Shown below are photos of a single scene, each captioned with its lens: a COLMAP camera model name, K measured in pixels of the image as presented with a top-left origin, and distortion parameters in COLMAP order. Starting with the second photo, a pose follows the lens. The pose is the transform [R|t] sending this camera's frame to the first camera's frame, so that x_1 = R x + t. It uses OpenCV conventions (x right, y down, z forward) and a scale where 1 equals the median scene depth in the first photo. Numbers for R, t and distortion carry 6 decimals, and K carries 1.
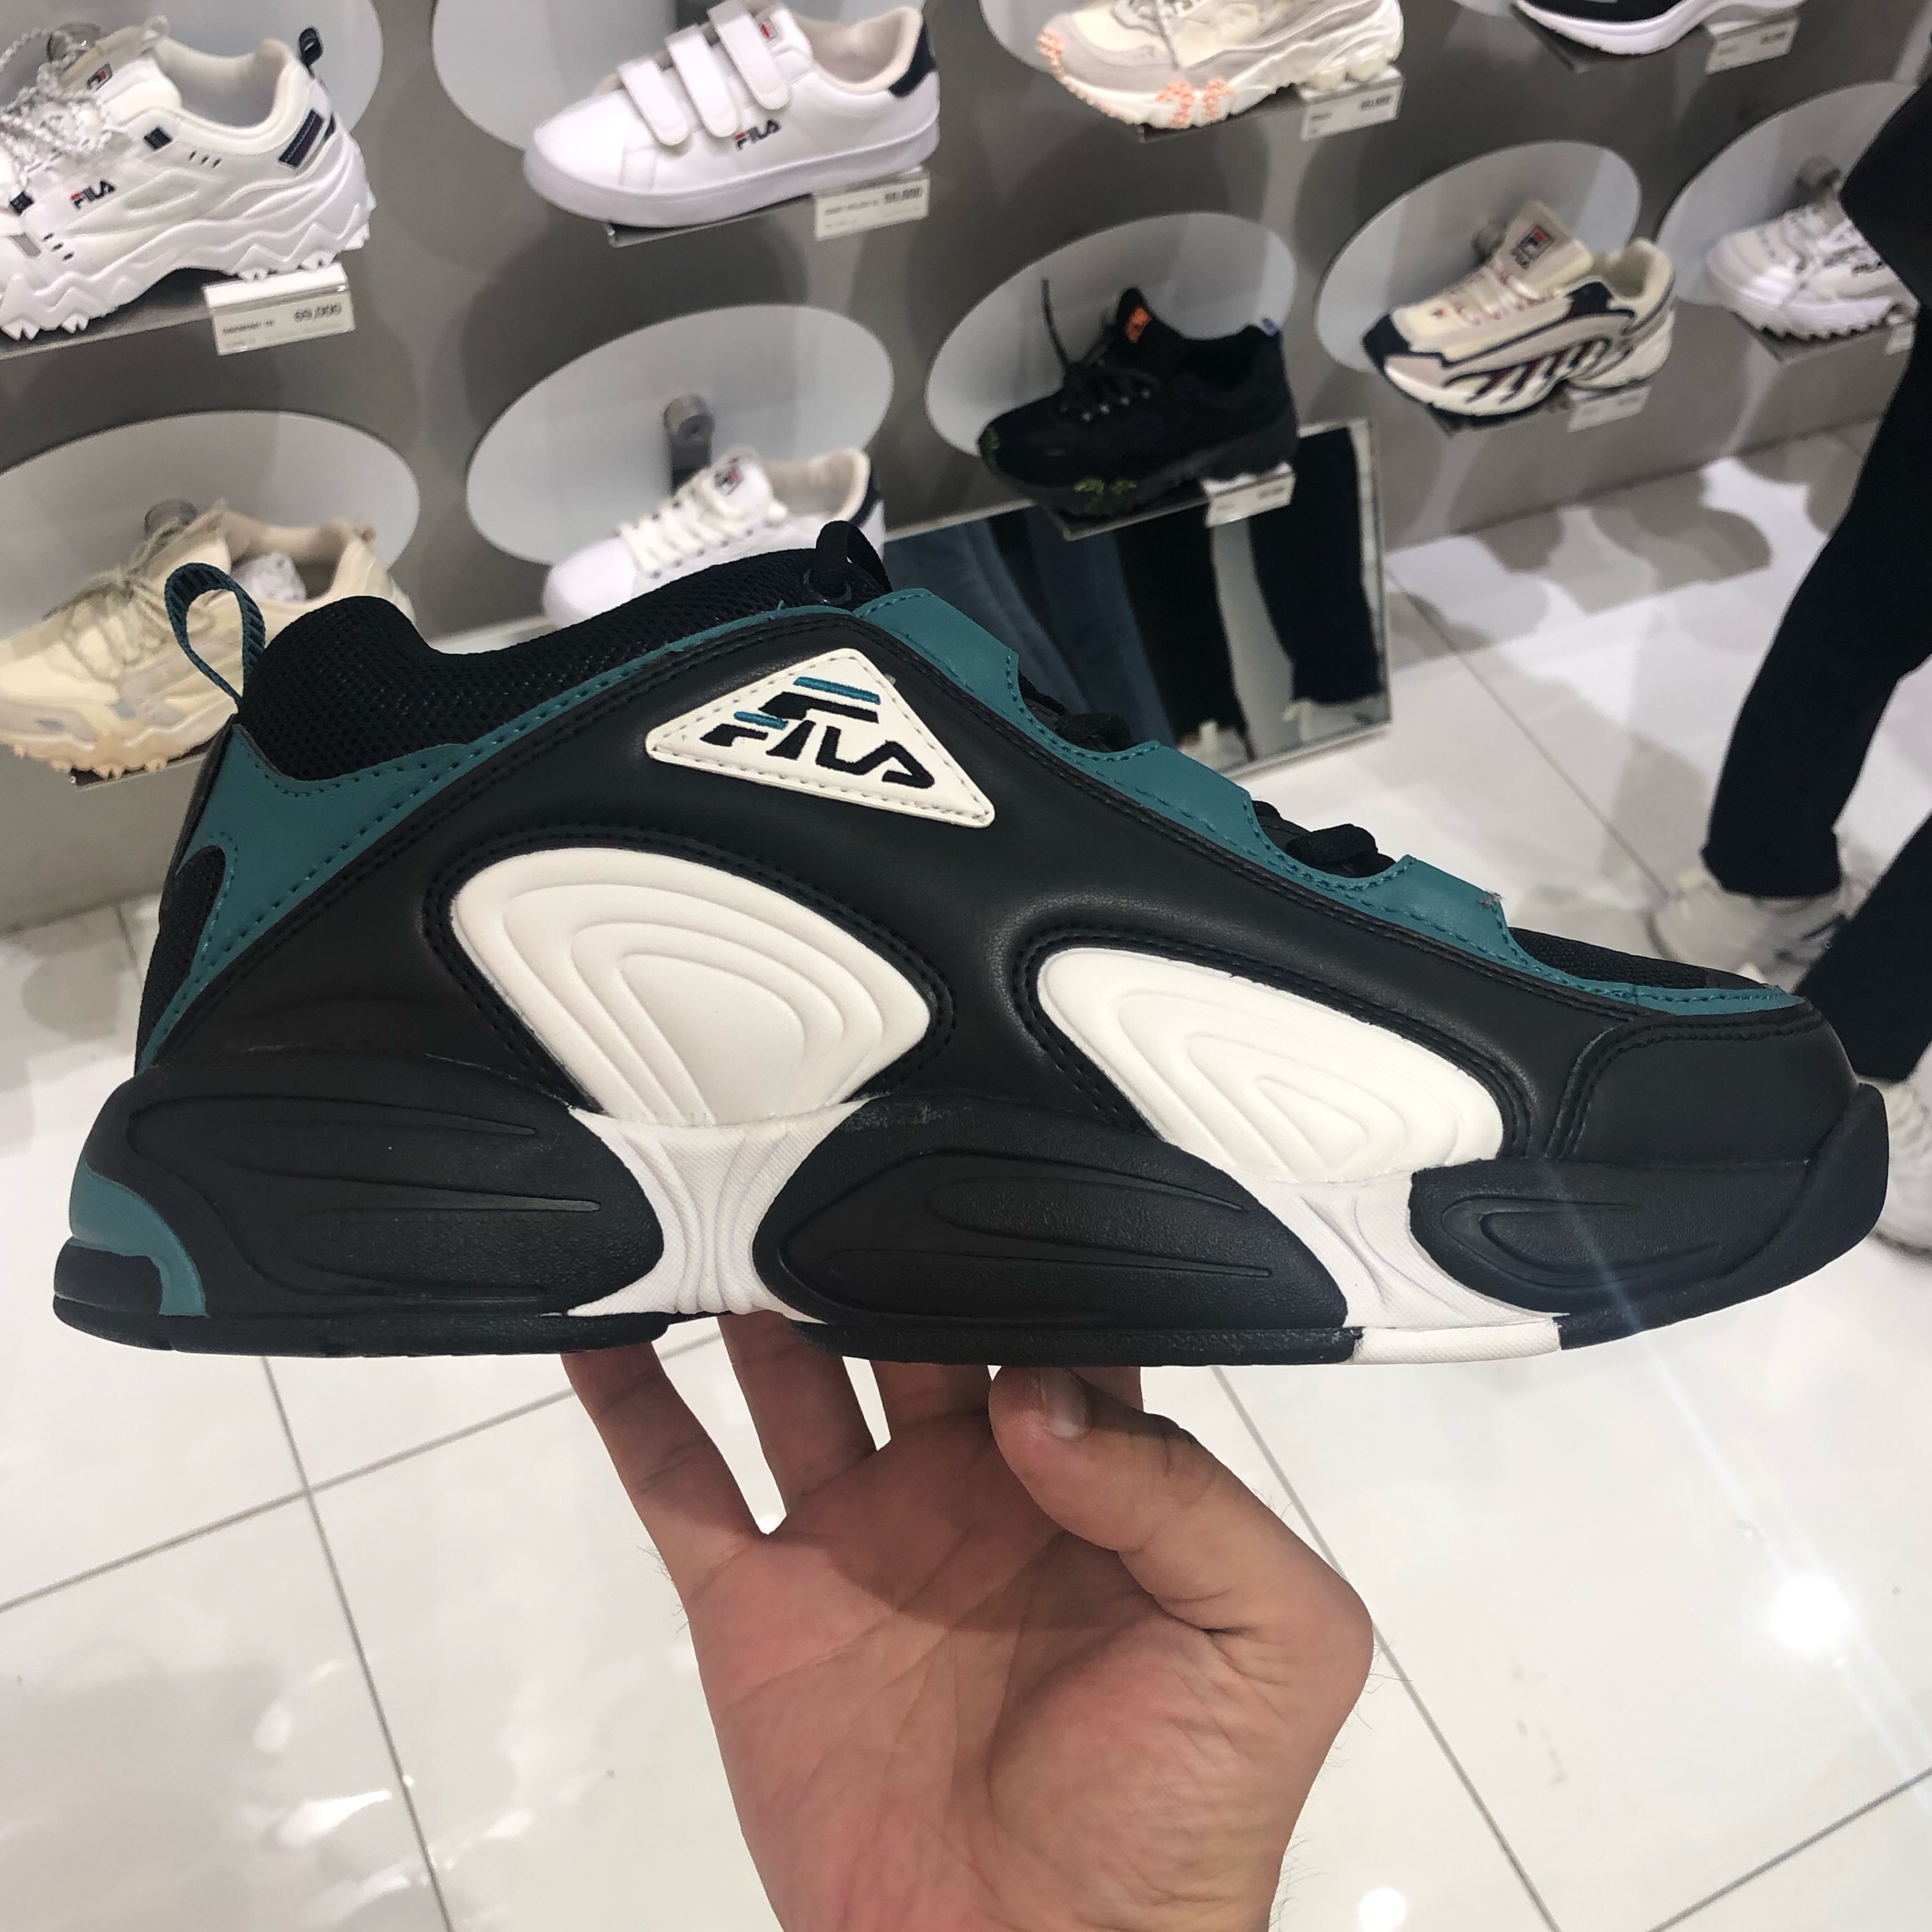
lens RADIAL K [[2602.8, 0, 958.0], [0, 2602.8, 971.7], [0, 0, 1]] dist [0.026041, 0.000000]
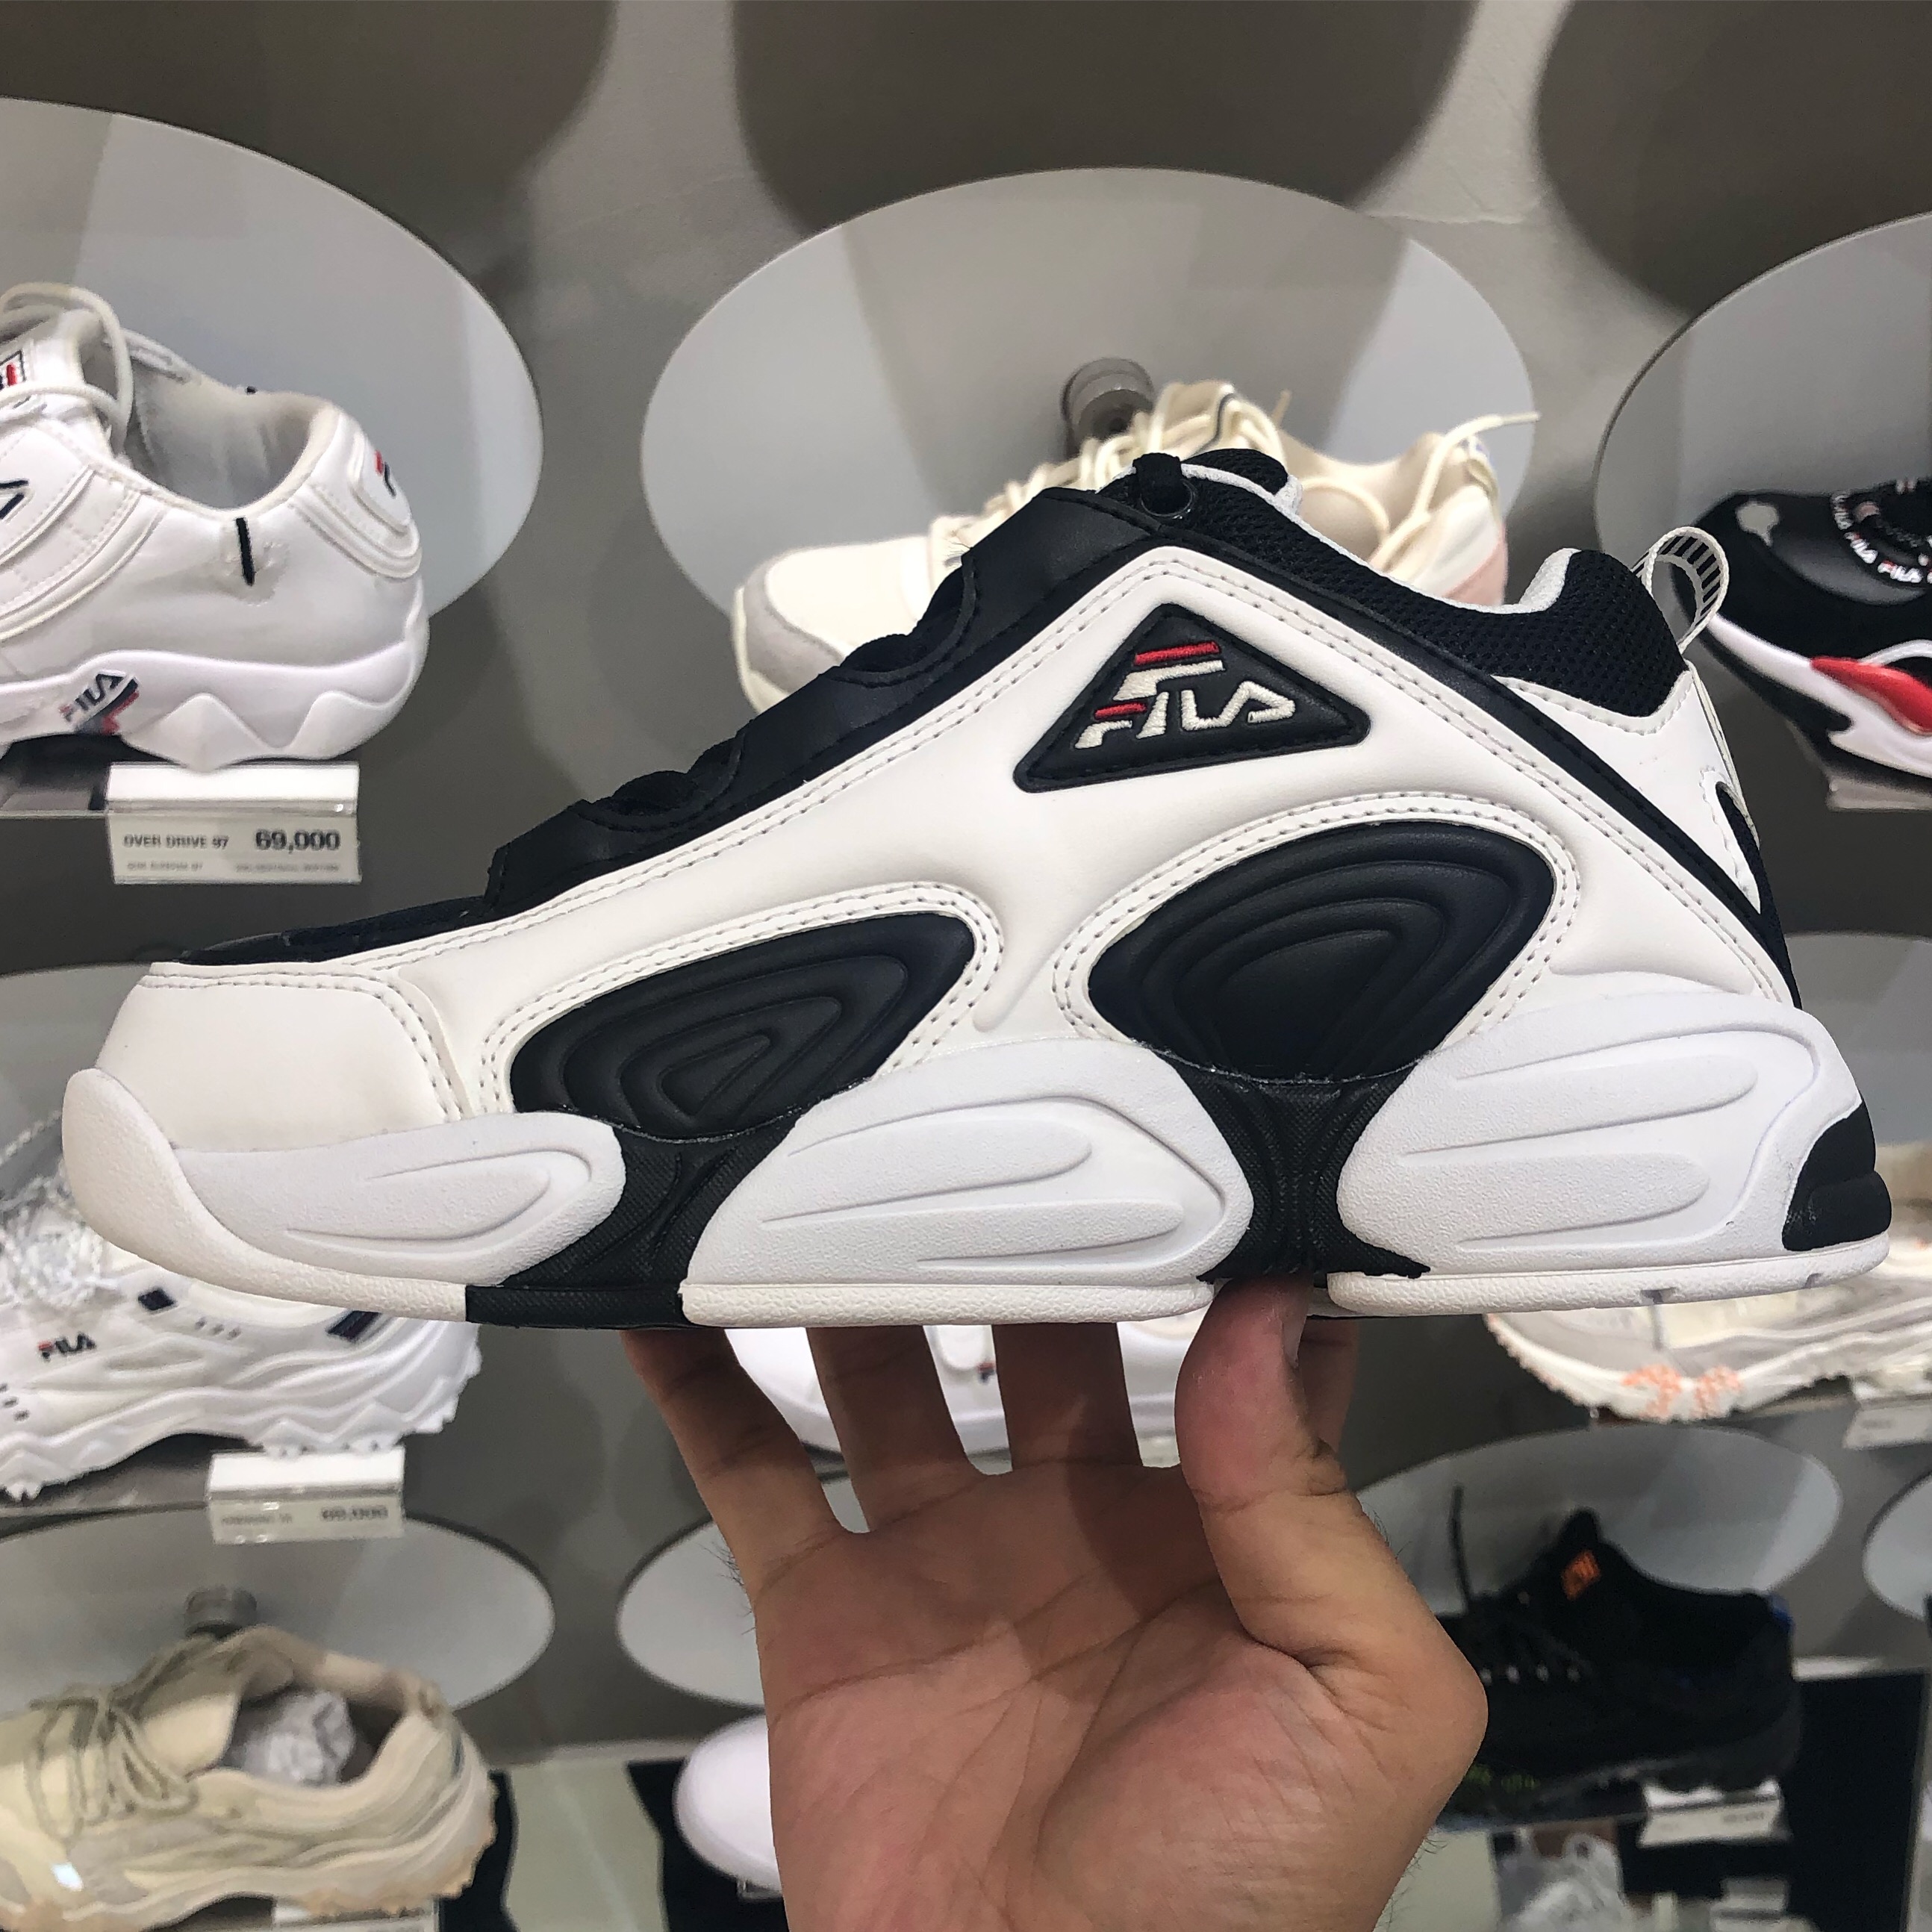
lens RADIAL K [[2602.8, 0, 968.9], [0, 2602.8, 958.5], [0, 0, 1]] dist [0.026041, 0.000000]
pose [[0.948967, 0.193415, -0.249104, 0.068369], [-0.230347, 0.964578, -0.128571, -0.345611], [0.215412, 0.179390, 0.959905, 0.309775]]
